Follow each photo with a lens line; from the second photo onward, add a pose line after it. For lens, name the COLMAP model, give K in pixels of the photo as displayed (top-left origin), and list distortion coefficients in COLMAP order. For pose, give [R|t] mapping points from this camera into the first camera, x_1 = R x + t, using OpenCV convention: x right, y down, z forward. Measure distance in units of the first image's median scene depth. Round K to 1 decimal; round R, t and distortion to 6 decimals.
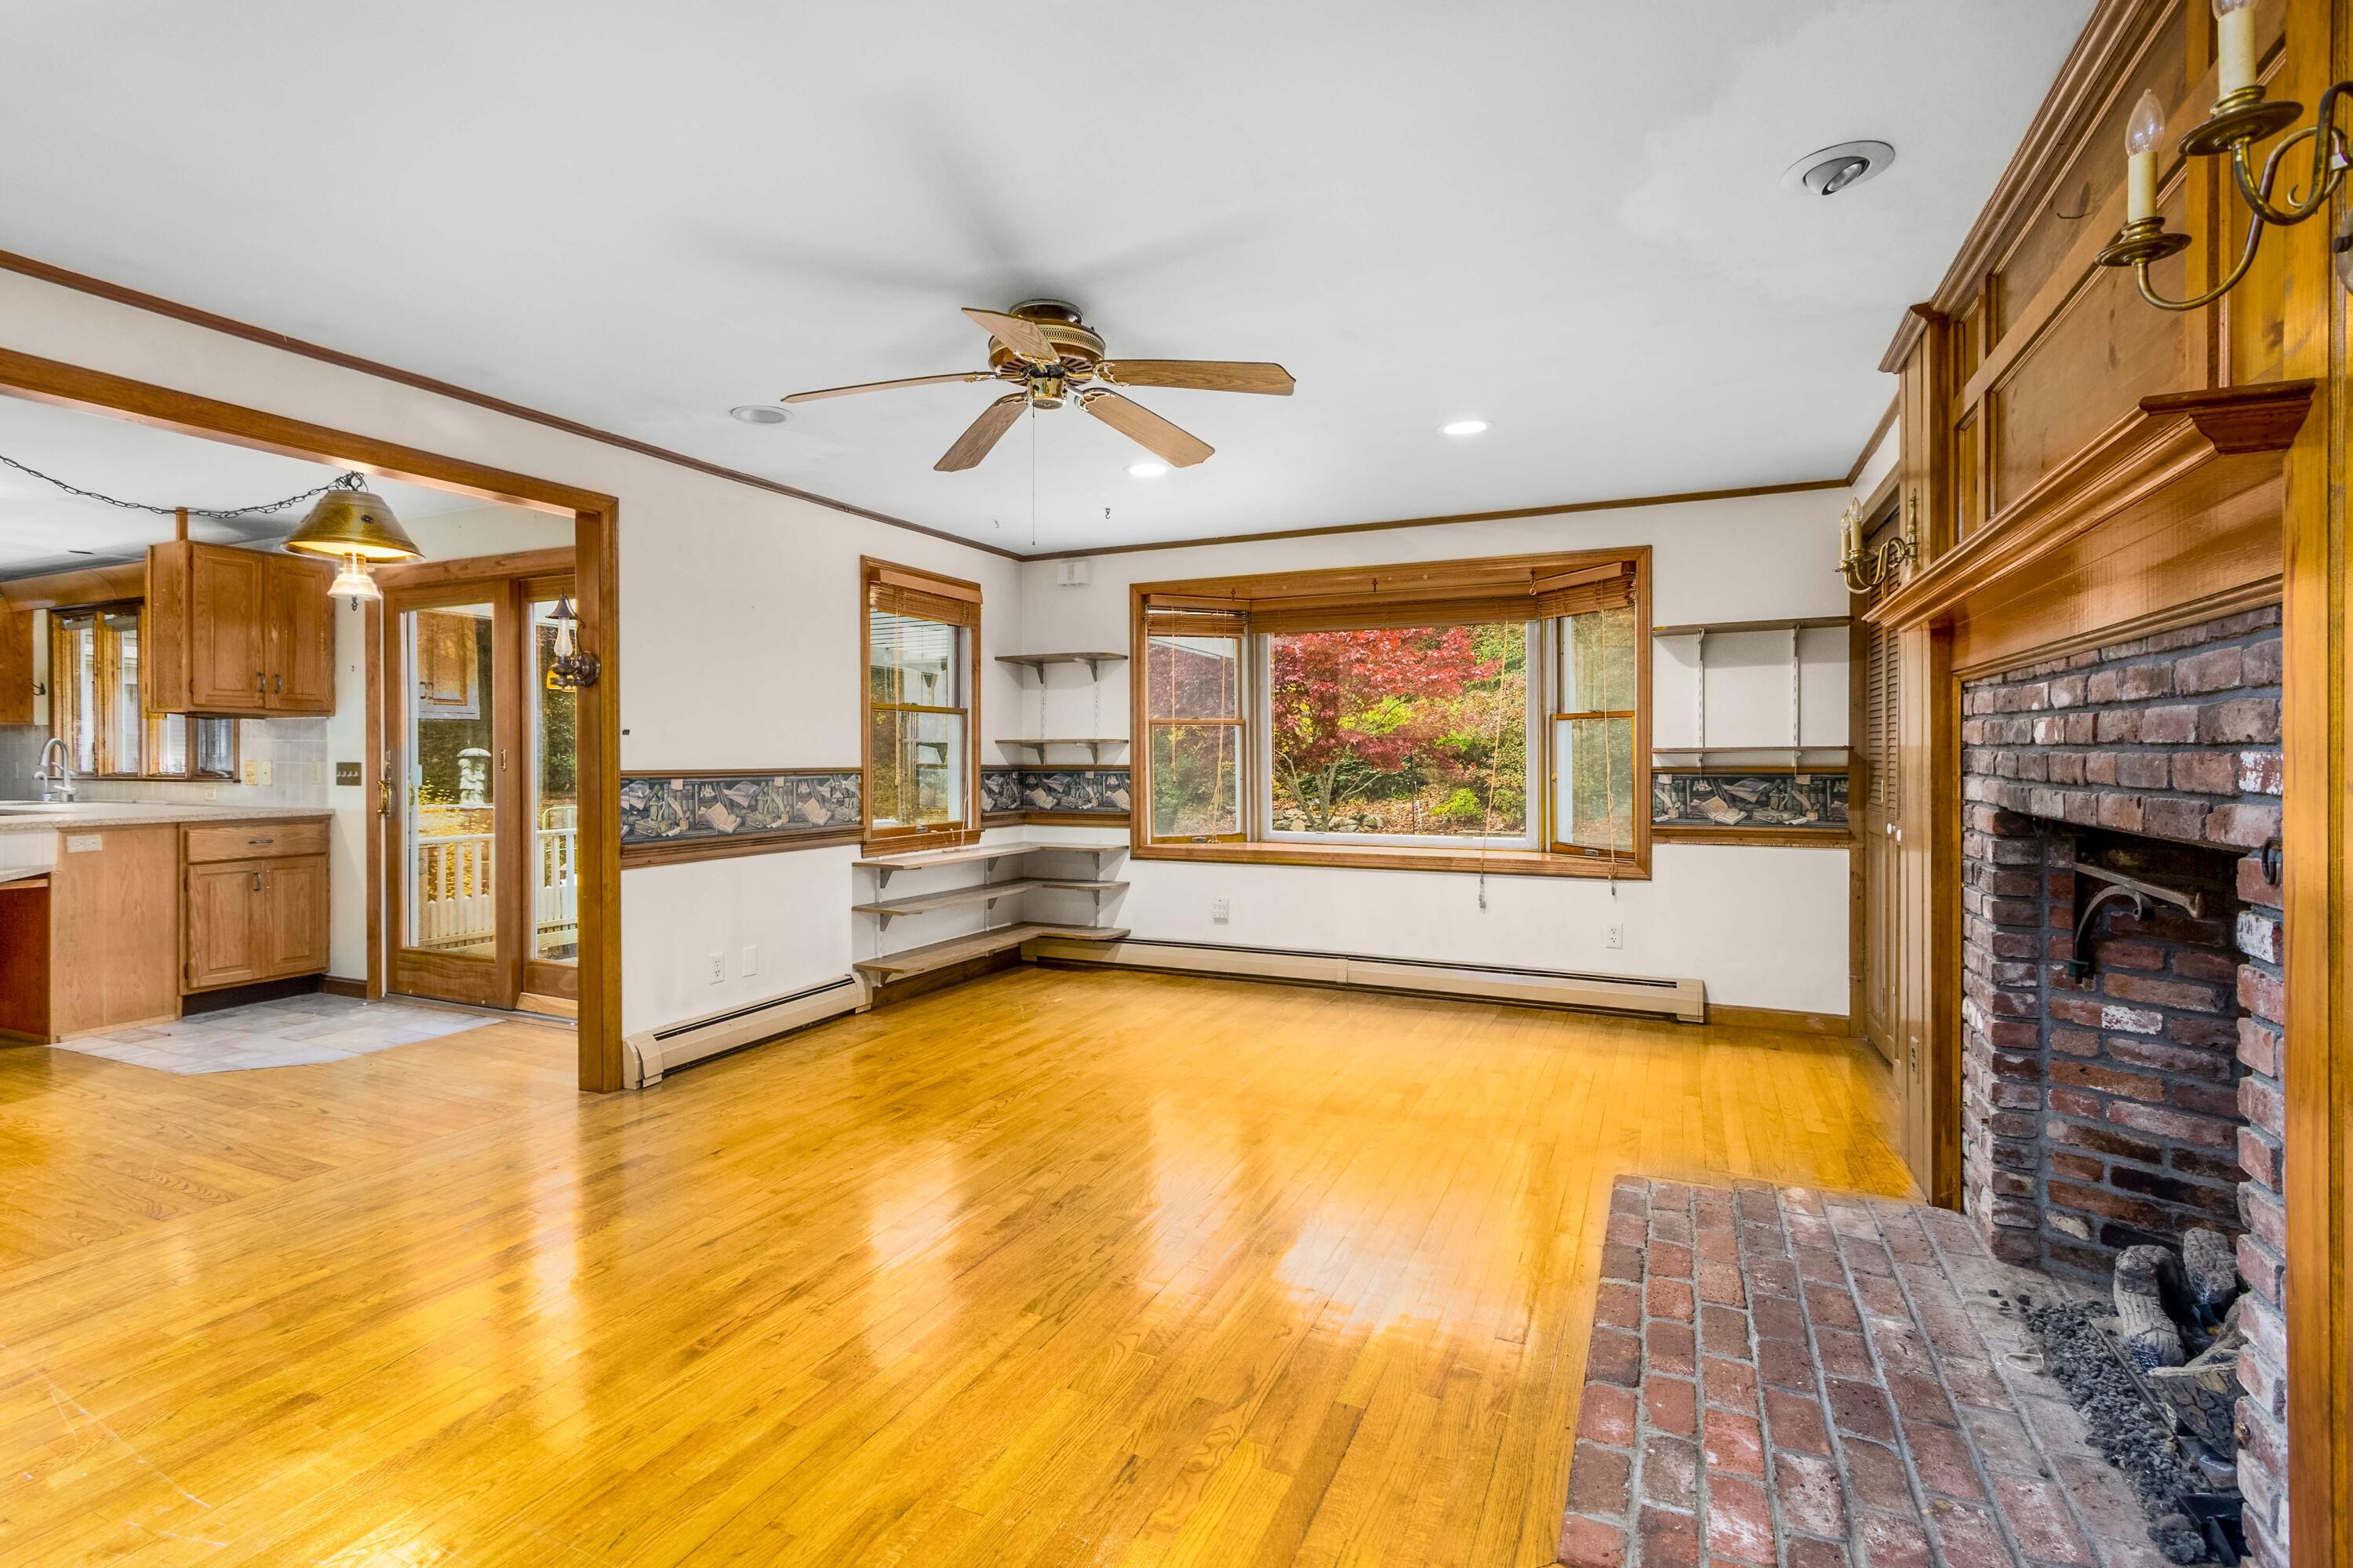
lens RADIAL K [[1099.7, 0, 1156.4], [0, 1099.7, 767.5], [0, 0, 1]] dist [0.004889, -0.000459]
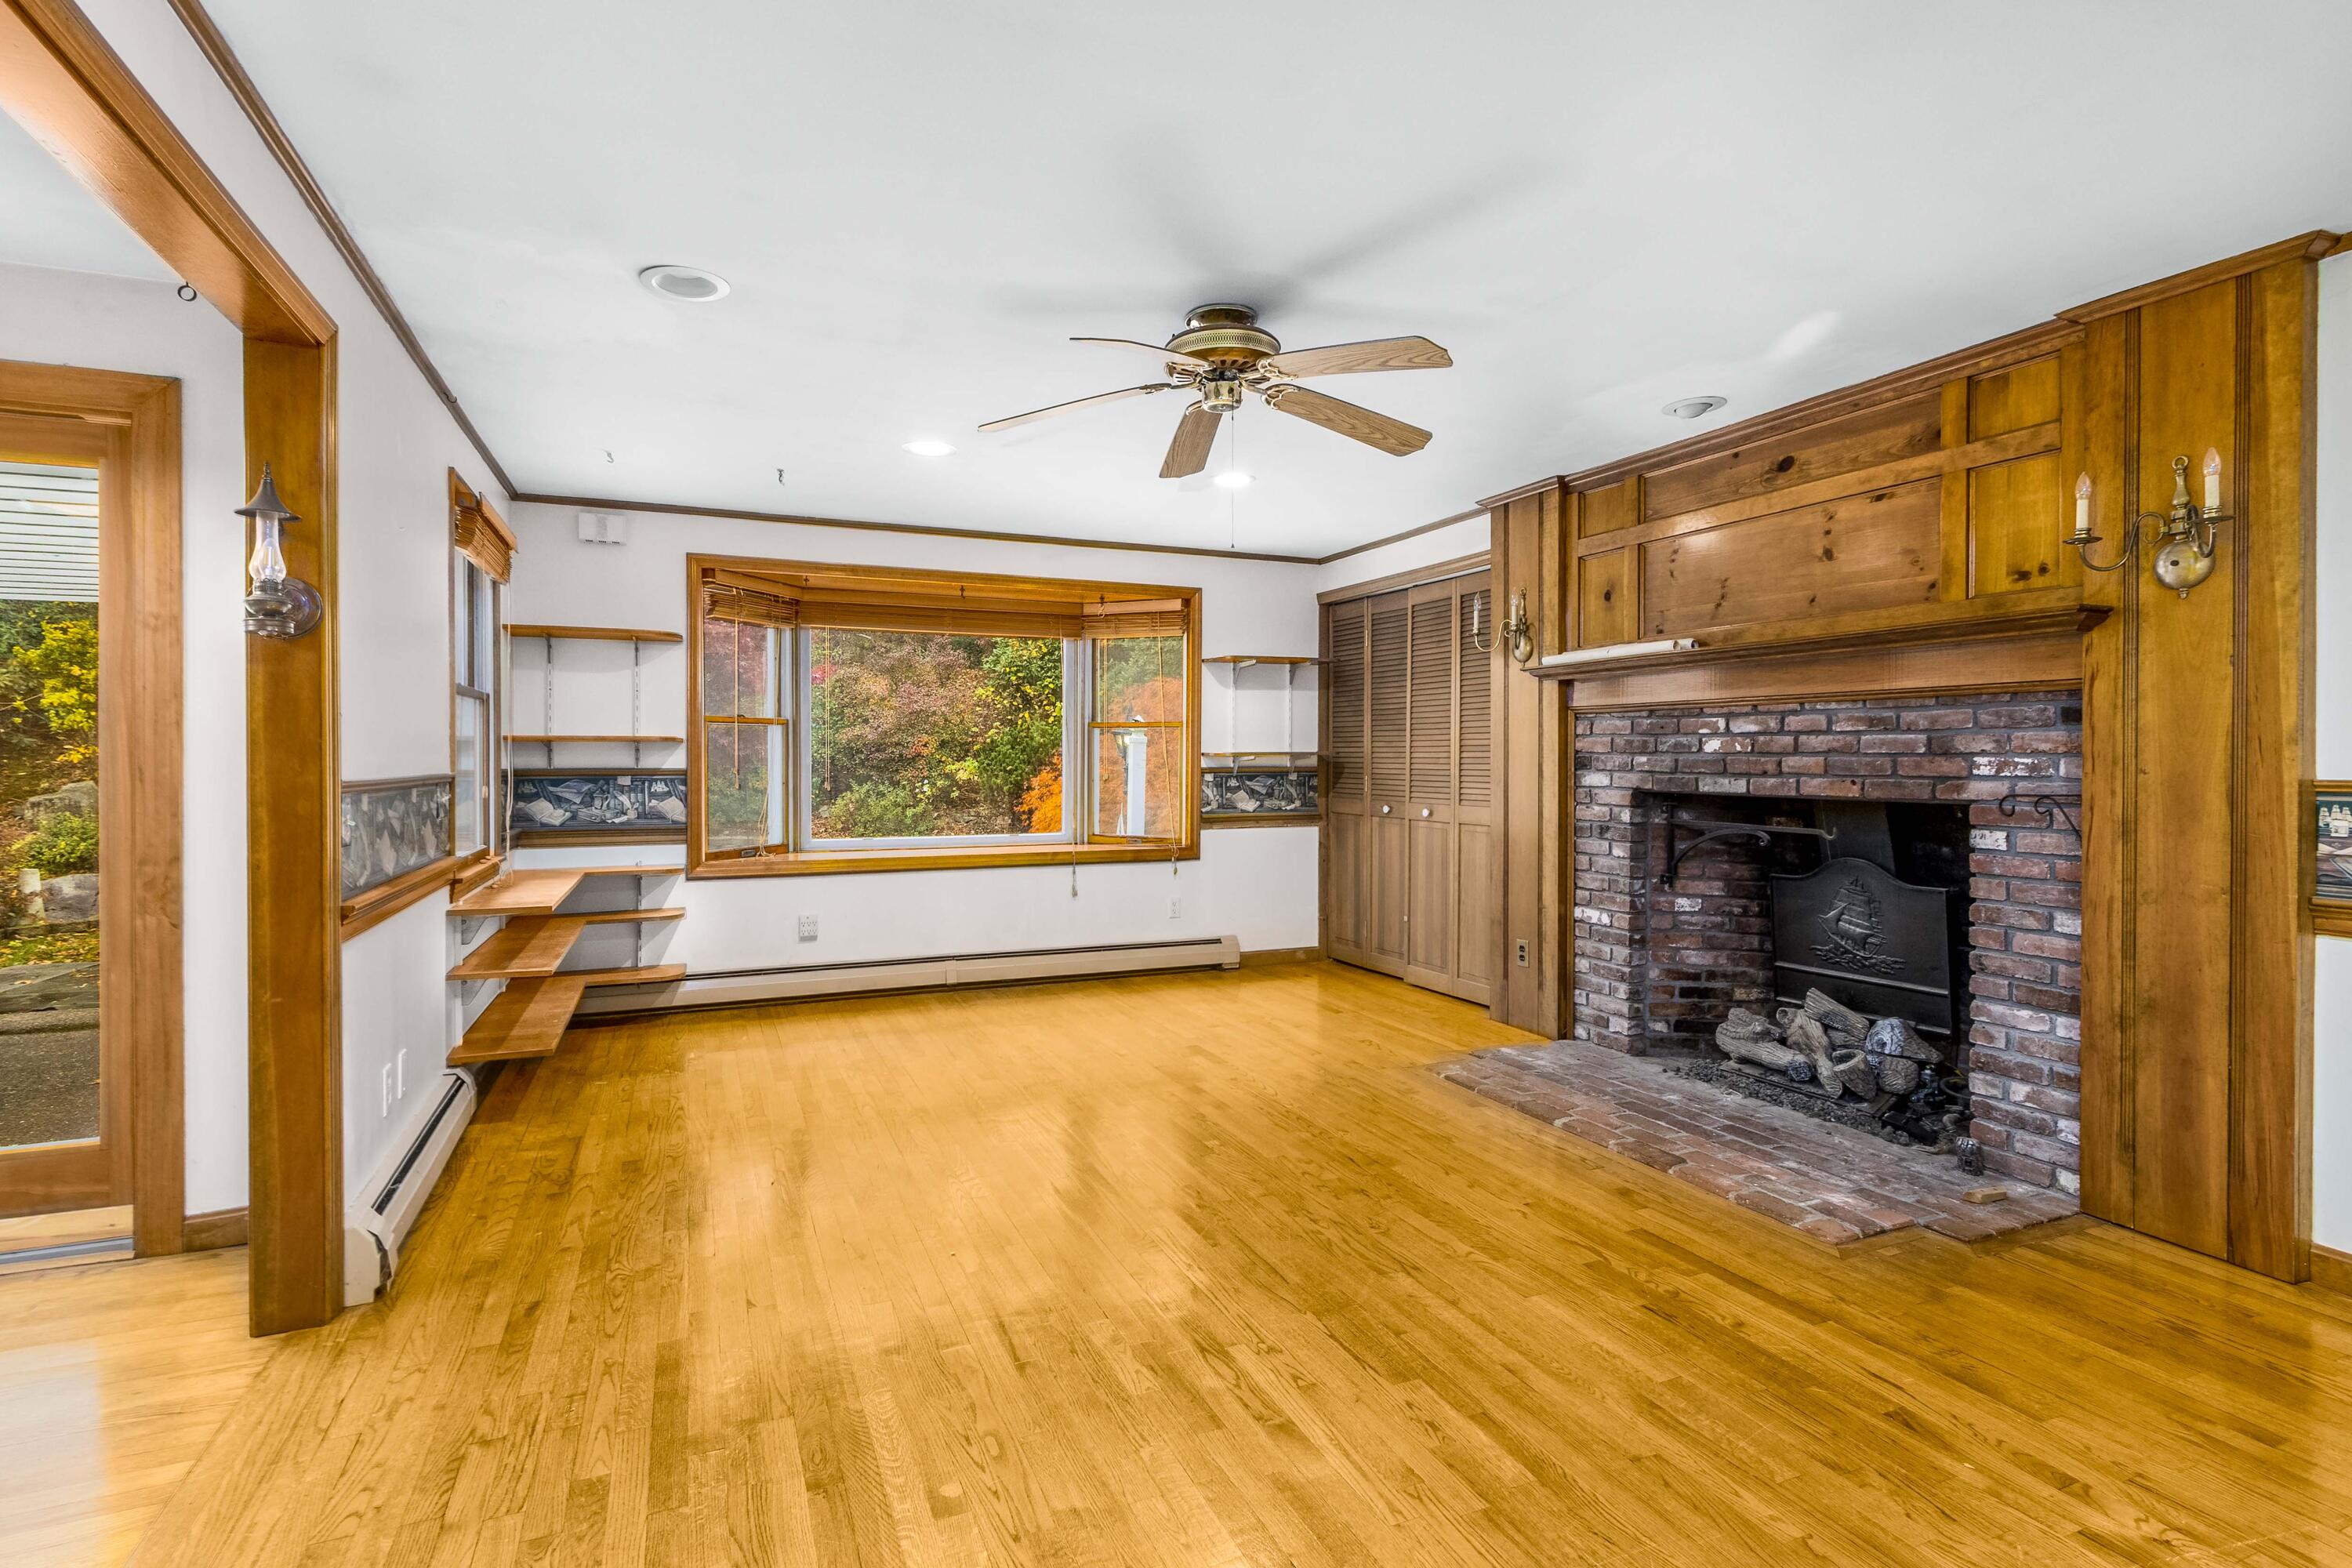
lens RADIAL K [[1099.2, 0, 1155.9], [0, 1099.2, 767.6], [0, 0, 1]] dist [0.004889, -0.000459]
pose [[0.669306, -0.004006, 0.742976, -0.573604], [0.005818, 0.999983, 0.000151, -0.001106], [-0.742964, 0.004221, 0.669318, 0.239965]]
